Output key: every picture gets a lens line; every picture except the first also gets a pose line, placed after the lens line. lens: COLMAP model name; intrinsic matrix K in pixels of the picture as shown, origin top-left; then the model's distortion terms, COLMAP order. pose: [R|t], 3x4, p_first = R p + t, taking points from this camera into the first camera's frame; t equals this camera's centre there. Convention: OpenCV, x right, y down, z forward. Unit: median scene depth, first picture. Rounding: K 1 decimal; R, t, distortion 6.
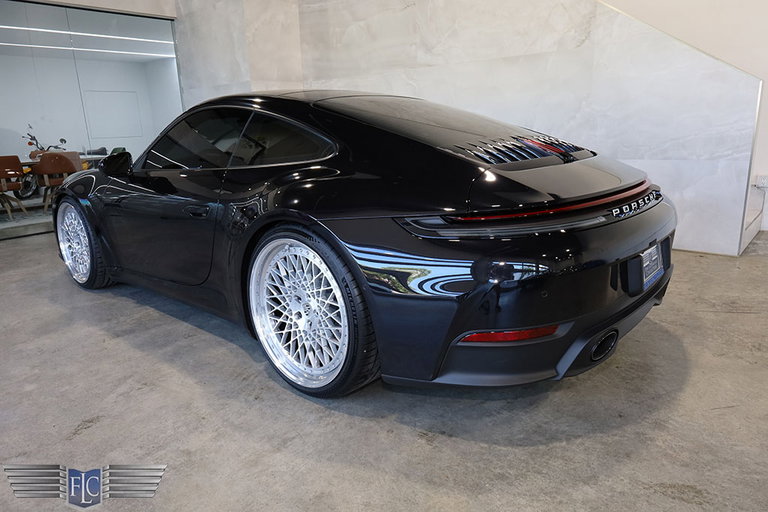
lens RADIAL K [[513.1, 0, 384.7], [0, 513.1, 253.0], [0, 0, 1]] dist [0.001507, 0.002151]
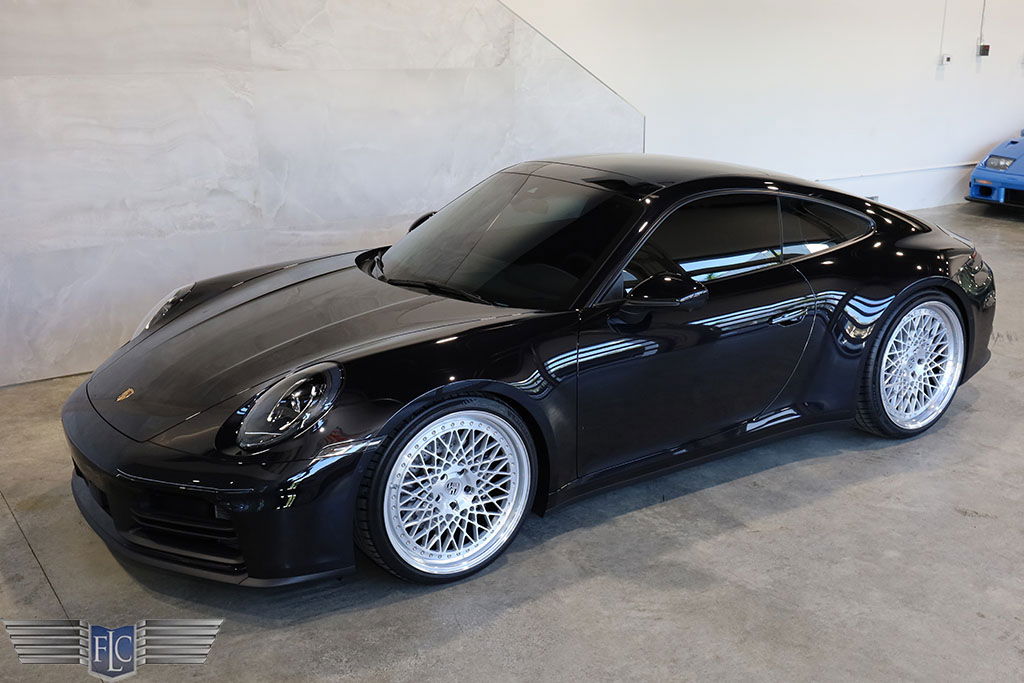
lens RADIAL K [[1096.7, 0, 534.0], [0, 1096.7, 362.8], [0, 0, 1]] dist [0.002607, 0.036494]
pose [[0.242290, -0.241977, 0.939544, -2.426773], [0.227350, 0.955595, 0.187482, -0.494651], [-0.943190, 0.168180, 0.286545, 0.993041]]
